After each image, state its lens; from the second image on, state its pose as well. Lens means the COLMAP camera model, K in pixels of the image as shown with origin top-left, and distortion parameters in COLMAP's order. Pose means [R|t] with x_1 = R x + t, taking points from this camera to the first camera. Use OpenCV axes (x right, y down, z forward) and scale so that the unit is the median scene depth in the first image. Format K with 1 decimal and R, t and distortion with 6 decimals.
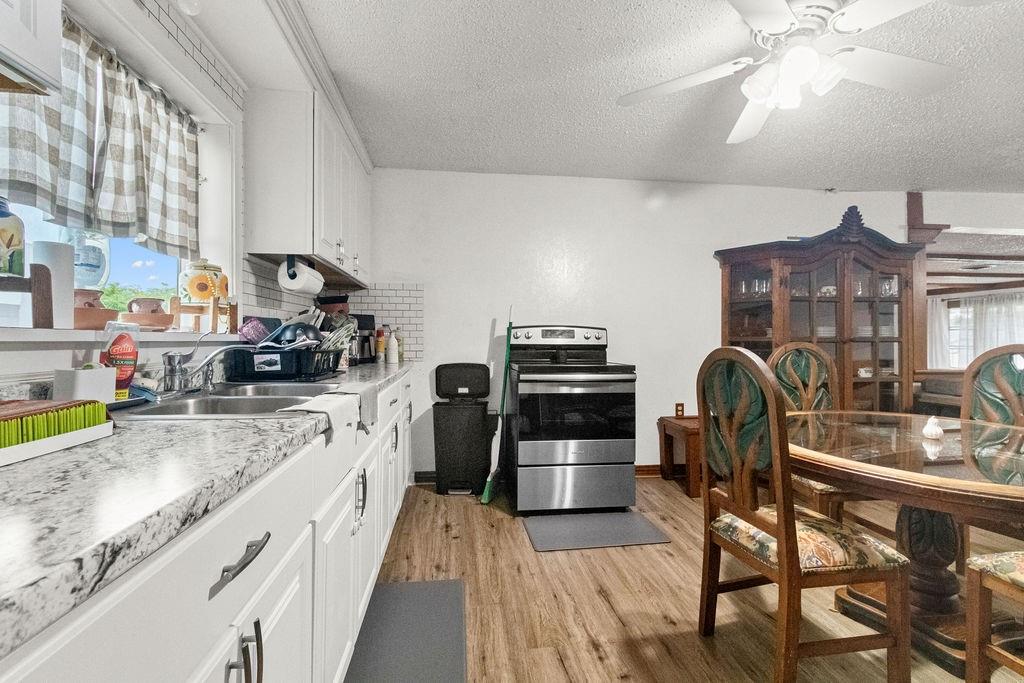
lens RADIAL K [[489.2, 0, 516.2], [0, 489.2, 340.5], [0, 0, 1]] dist [0.000406, 0.000099]
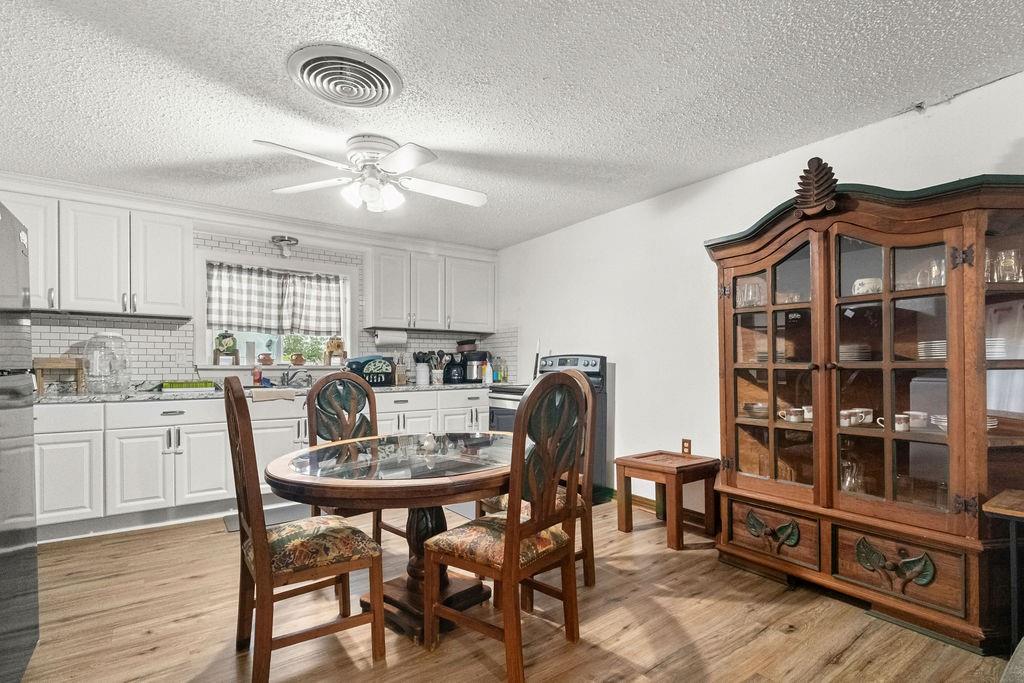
lens RADIAL K [[479.3, 0, 513.6], [0, 479.3, 363.8], [0, 0, 1]] dist [-0.000462, 0.000030]
pose [[0.472612, -0.005160, -0.881256, 1.050027], [0.004067, 0.999985, -0.003674, -0.005513], [0.881261, -0.001848, 0.472626, 0.357972]]
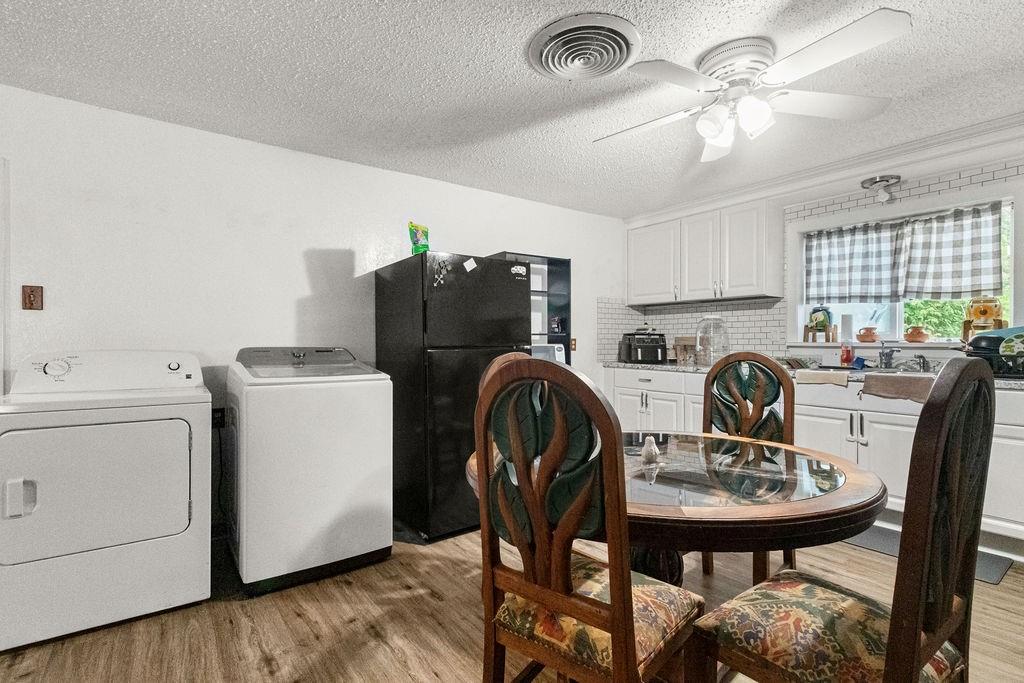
lens RADIAL K [[472.2, 0, 512.8], [0, 472.2, 344.7], [0, 0, 1]] dist [-0.000502, -0.000199]
pose [[-0.871878, 0.001713, -0.489721, 0.796365], [0.001559, 0.999999, 0.000721, -0.005591], [0.489721, -0.000135, -0.871879, 0.873122]]
